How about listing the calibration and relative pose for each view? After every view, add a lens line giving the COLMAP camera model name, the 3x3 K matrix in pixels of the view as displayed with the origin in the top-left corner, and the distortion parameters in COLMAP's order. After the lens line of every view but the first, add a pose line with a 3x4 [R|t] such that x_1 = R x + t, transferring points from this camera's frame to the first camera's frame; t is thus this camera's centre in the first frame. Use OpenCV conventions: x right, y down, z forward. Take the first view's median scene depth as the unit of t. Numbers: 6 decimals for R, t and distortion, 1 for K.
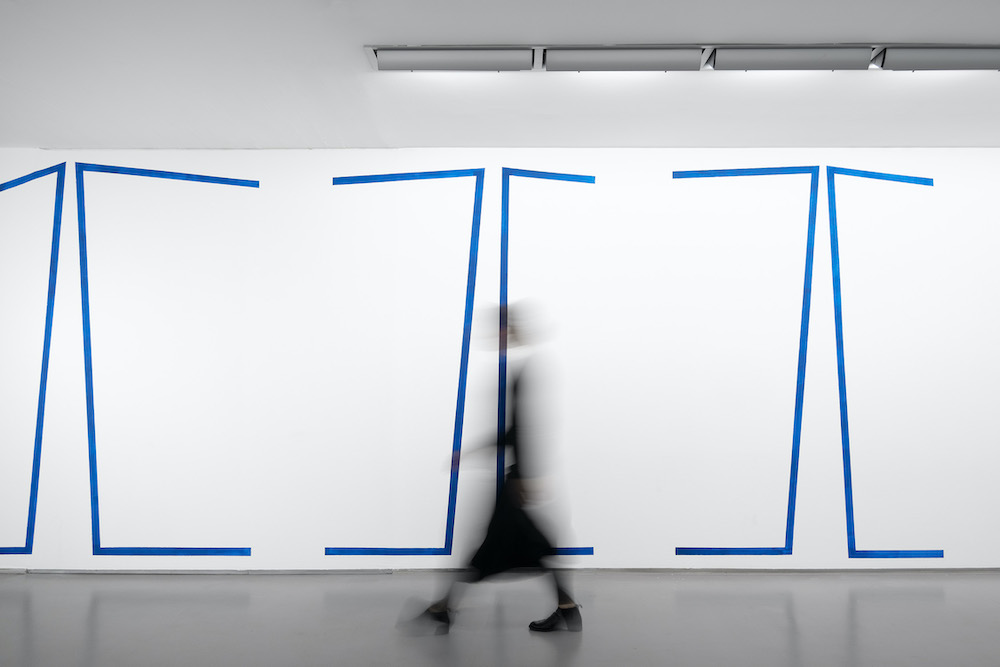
lens RADIAL K [[686.4, 0, 539.2], [0, 686.4, 356.1], [0, 0, 1]] dist [-0.002609, -0.001248]
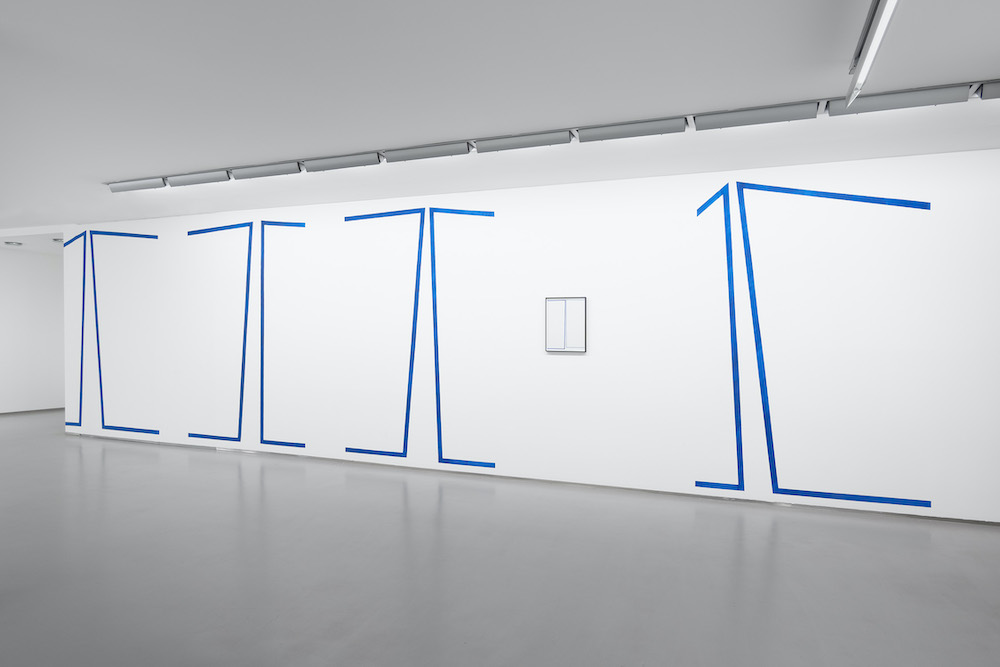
lens RADIAL K [[606.7, 0, 493.5], [0, 606.7, 337.4], [0, 0, 1]] dist [-0.008915, -0.000982]
pose [[0.933589, 0.012001, -0.358145, 1.035180], [0.009417, 0.998272, 0.058000, -0.066822], [0.358223, -0.057521, 0.931863, -0.215418]]
